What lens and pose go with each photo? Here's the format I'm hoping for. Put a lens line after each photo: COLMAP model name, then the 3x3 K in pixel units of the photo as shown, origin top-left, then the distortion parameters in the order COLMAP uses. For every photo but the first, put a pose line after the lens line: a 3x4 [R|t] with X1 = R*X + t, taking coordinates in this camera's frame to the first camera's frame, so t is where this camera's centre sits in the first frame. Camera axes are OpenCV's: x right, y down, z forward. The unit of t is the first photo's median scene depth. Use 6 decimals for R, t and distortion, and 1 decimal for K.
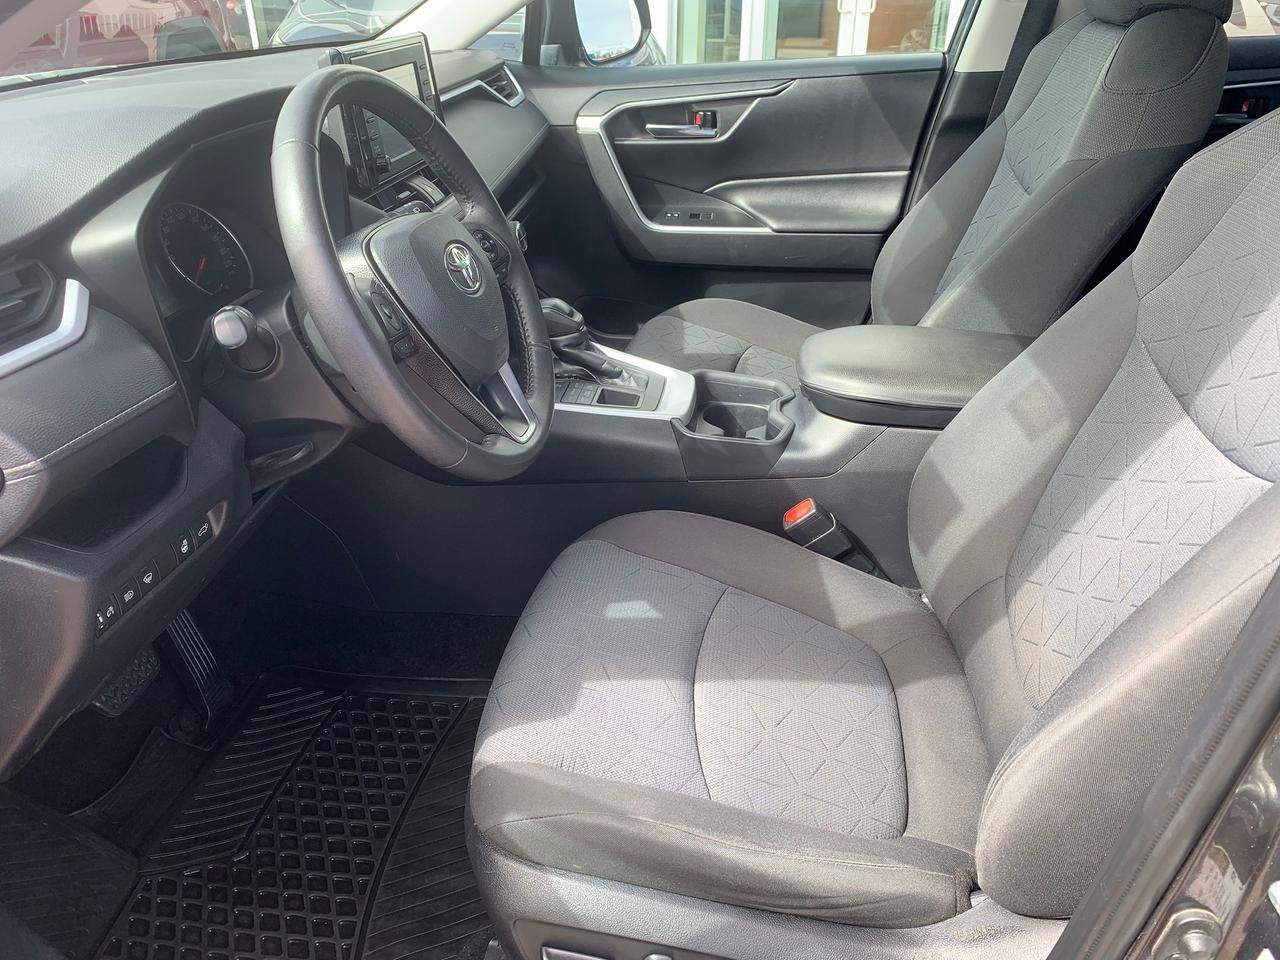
lens RADIAL K [[968.2, 0, 640.0], [0, 968.2, 480.0], [0, 0, 1]] dist [0.025782, 0.000755]
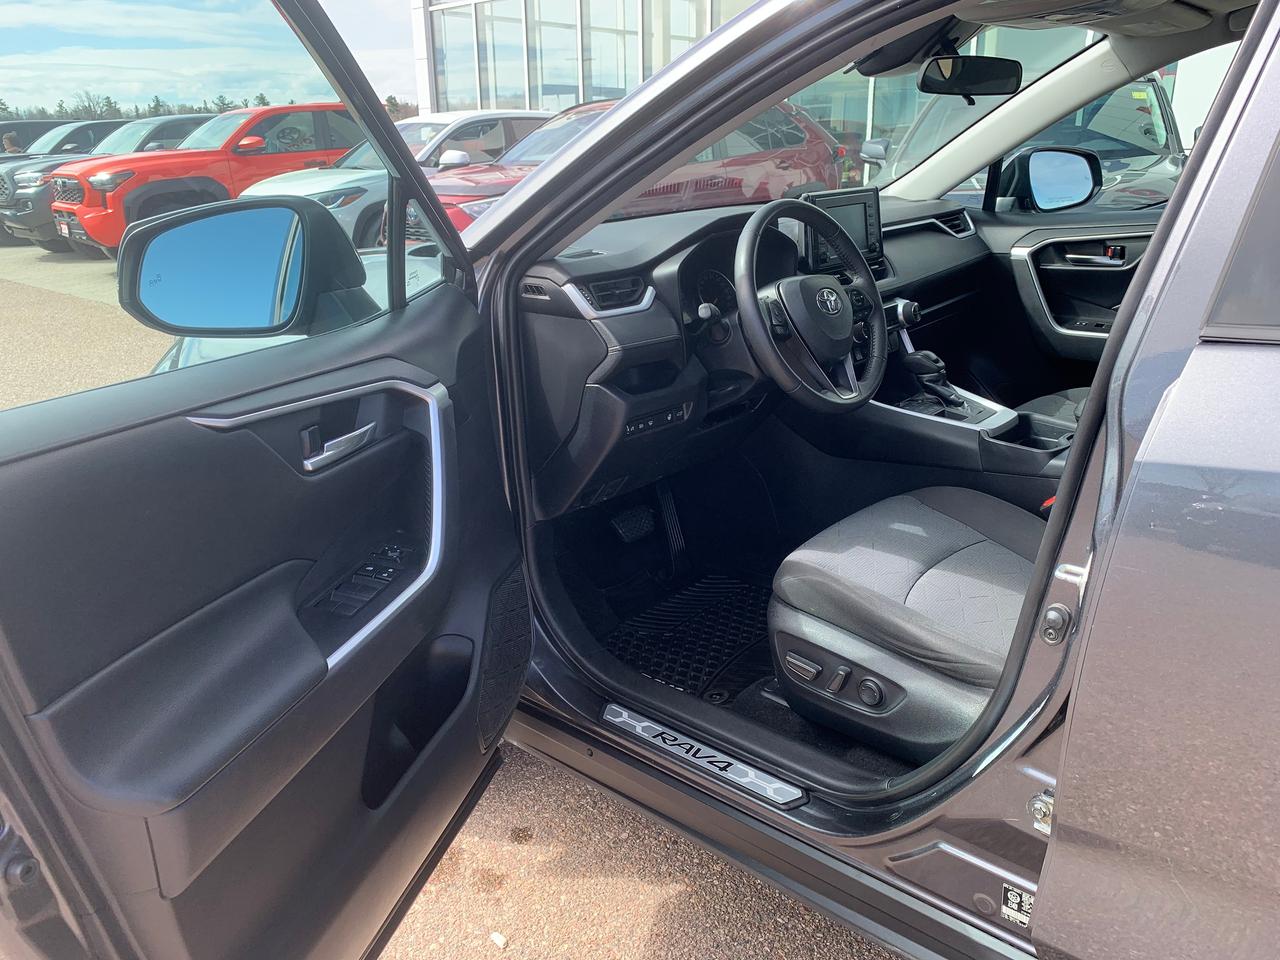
lens RADIAL K [[947.7, 0, 640.0], [0, 947.7, 480.0], [0, 0, 1]] dist [-0.005182, -0.089283]
pose [[0.838367, 0.149677, -0.524154, 0.376721], [-0.220577, 0.972474, -0.075106, 0.242157], [0.498484, 0.178583, 0.848305, -0.489516]]
